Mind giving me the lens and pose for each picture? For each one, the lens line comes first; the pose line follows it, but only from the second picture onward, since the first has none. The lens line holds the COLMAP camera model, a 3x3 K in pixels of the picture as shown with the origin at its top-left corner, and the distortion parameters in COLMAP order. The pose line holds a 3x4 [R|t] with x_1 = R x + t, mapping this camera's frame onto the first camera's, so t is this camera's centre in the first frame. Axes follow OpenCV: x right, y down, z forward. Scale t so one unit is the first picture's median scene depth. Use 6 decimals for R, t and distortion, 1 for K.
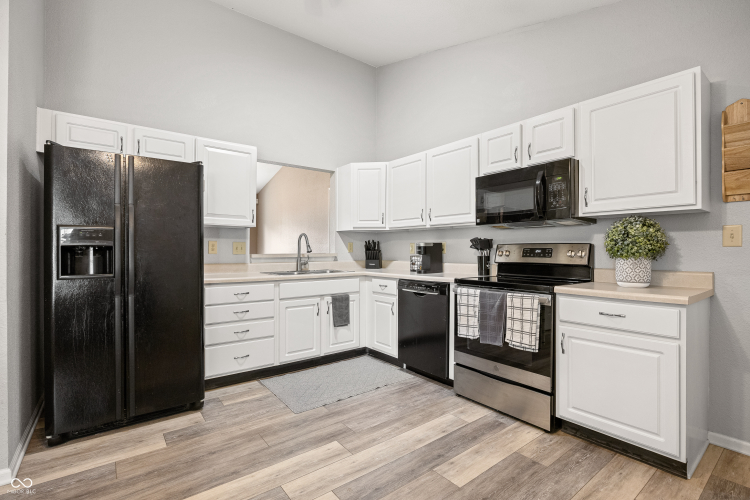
lens RADIAL K [[356.6, 0, 374.7], [0, 356.6, 250.6], [0, 0, 1]] dist [-0.011493, 0.000846]
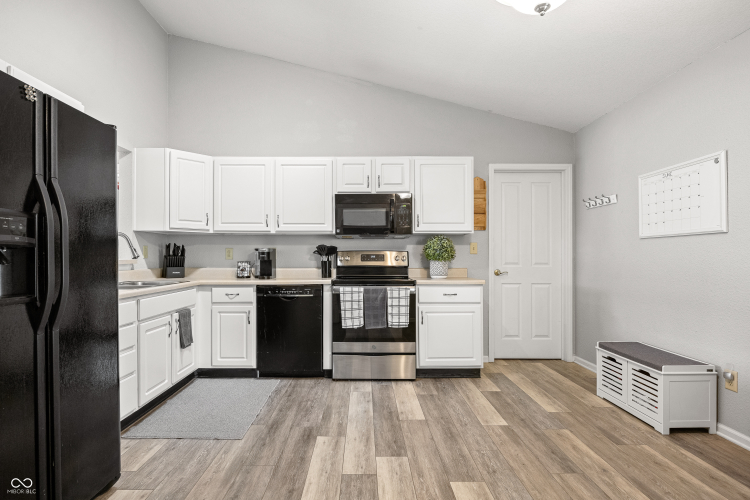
lens RADIAL K [[396.3, 0, 372.4], [0, 396.3, 254.5], [0, 0, 1]] dist [-0.003636, -0.000239]
pose [[0.593606, 0.004982, 0.804740, -0.779173], [-0.000016, 0.999981, -0.006180, 0.002985], [-0.804756, 0.003656, 0.593595, 0.139573]]
